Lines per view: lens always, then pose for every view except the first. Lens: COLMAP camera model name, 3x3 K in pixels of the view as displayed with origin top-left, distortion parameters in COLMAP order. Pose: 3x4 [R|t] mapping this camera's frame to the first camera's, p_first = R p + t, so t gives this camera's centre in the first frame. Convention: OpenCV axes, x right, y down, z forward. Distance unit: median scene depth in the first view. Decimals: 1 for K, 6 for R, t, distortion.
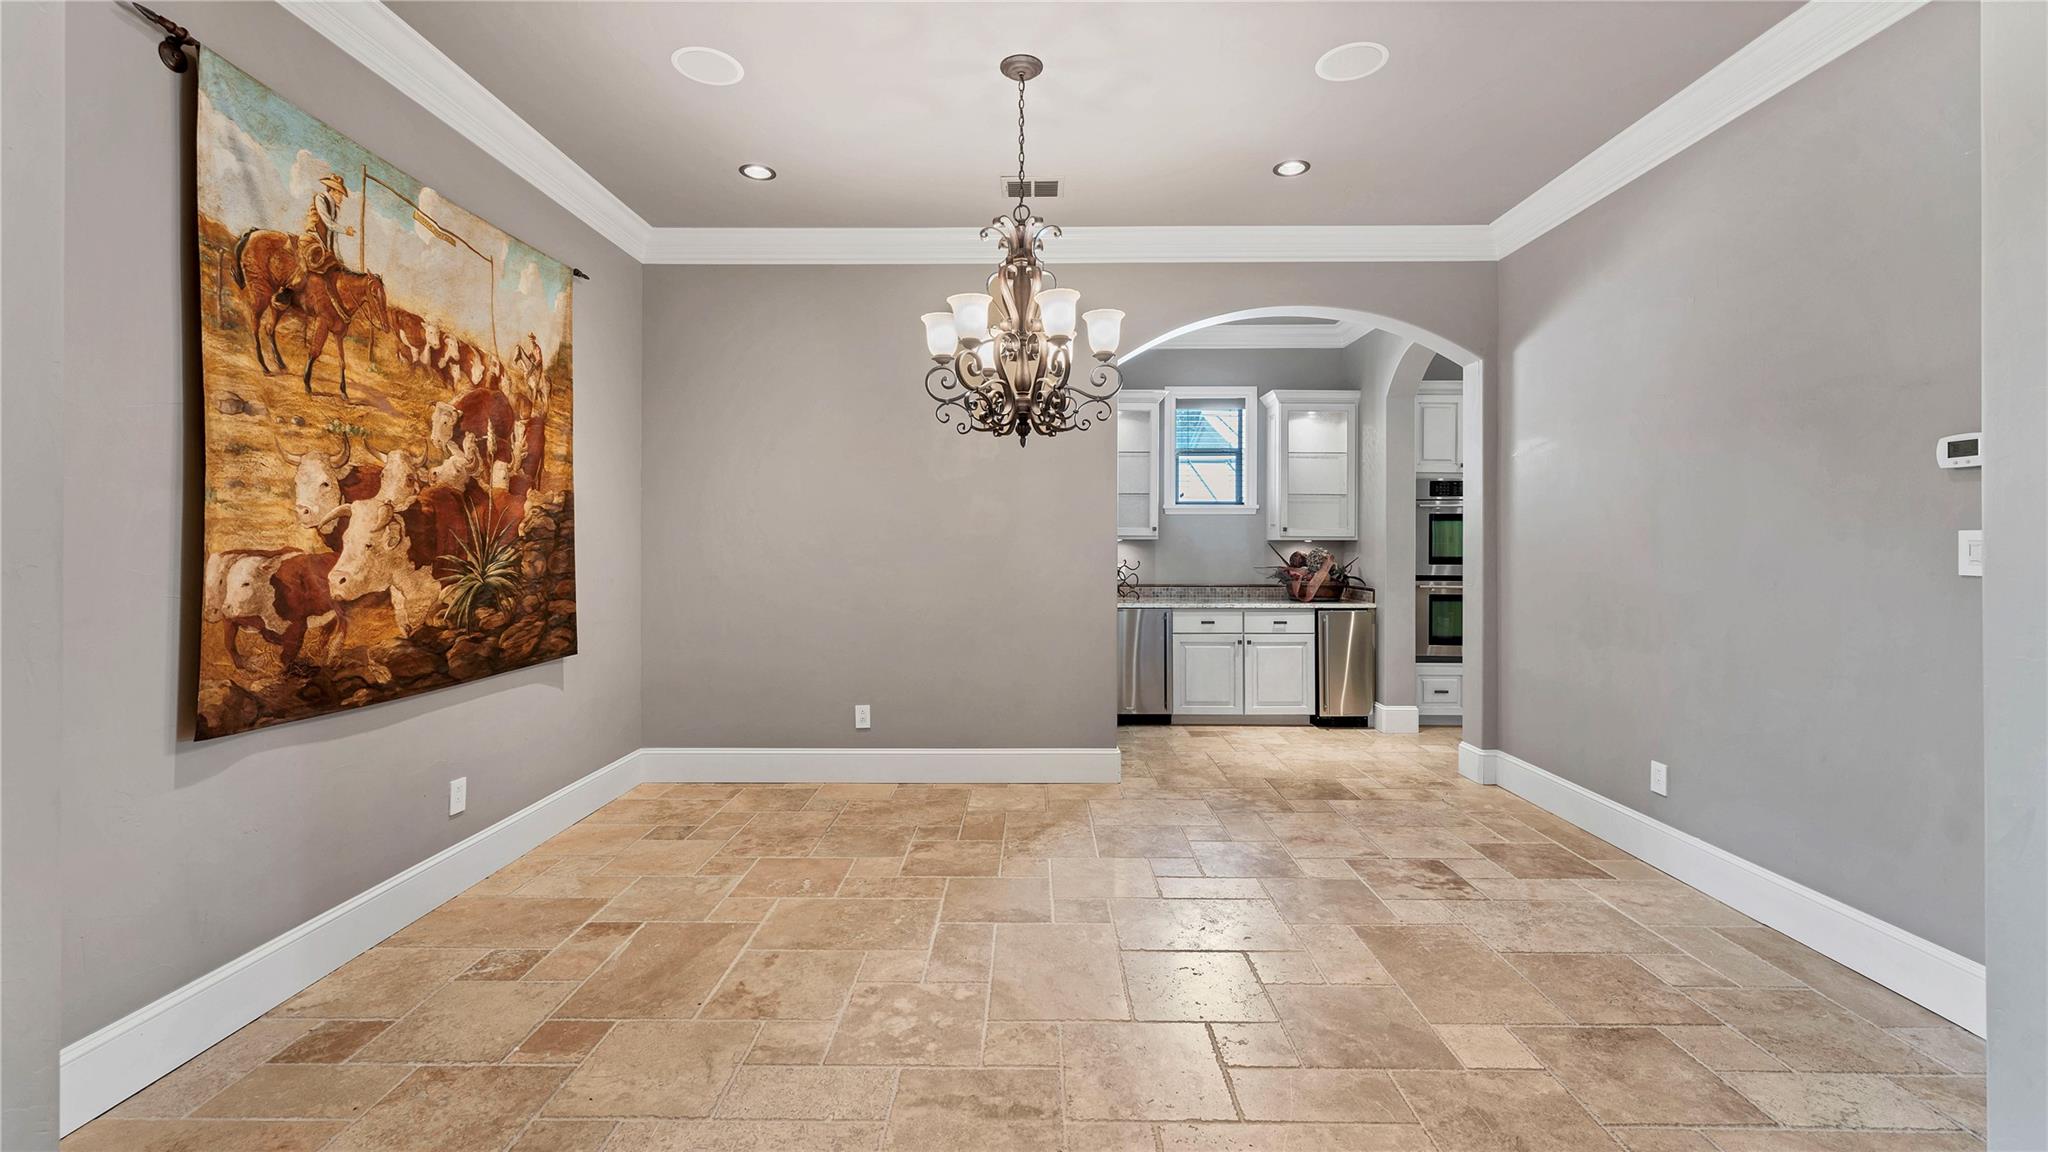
lens RADIAL K [[849.5, 0, 1029.2], [0, 849.5, 537.5], [0, 0, 1]] dist [0.001552, 0.000127]
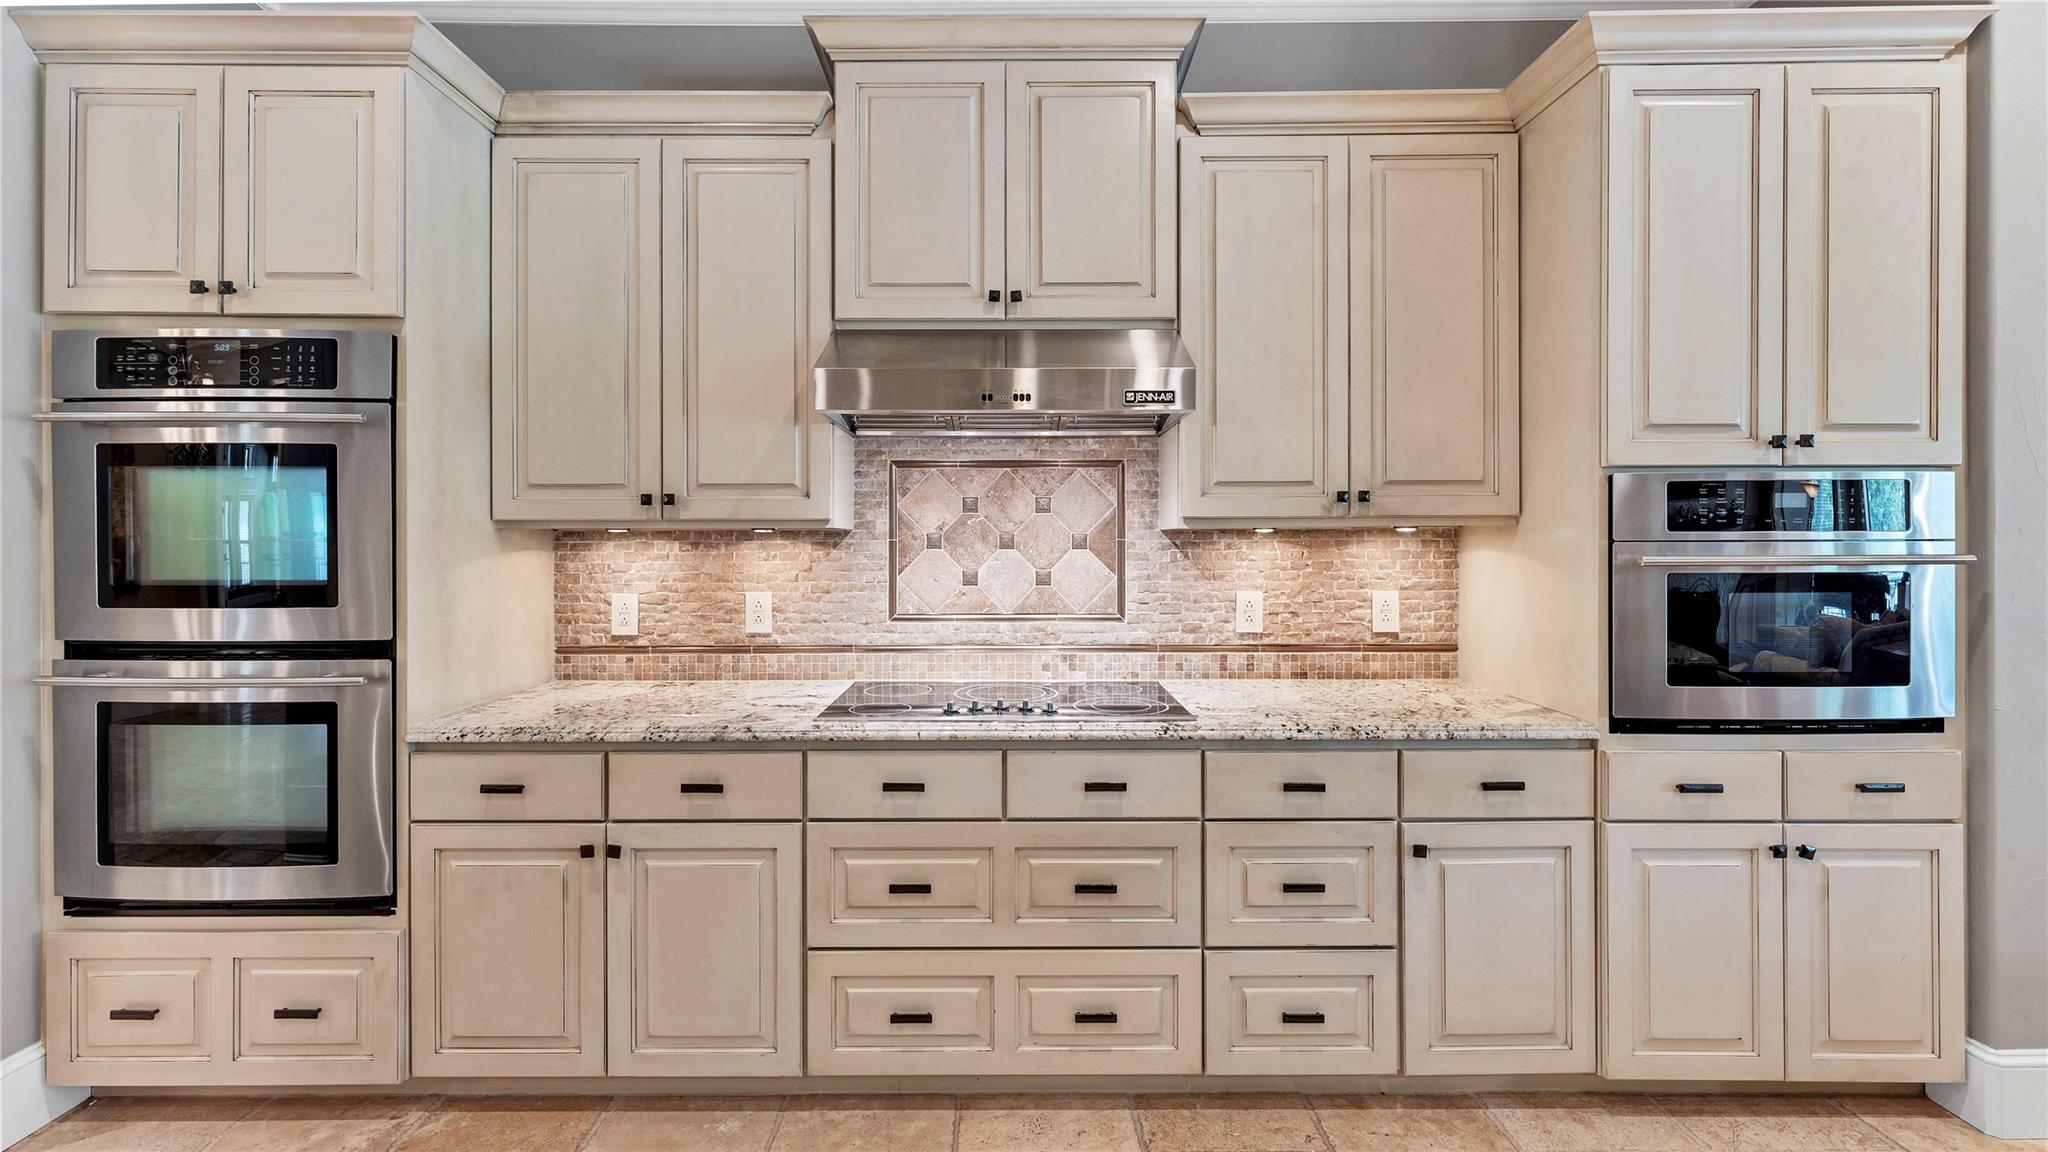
lens RADIAL K [[856.3, 0, 1018.6], [0, 856.3, 535.7], [0, 0, 1]] dist [-0.000282, 0.000127]
pose [[0.999841, -0.002561, 0.017636, 1.452803], [0.002456, 0.999979, 0.005944, 0.008161], [-0.017650, -0.005899, 0.999827, 1.233937]]
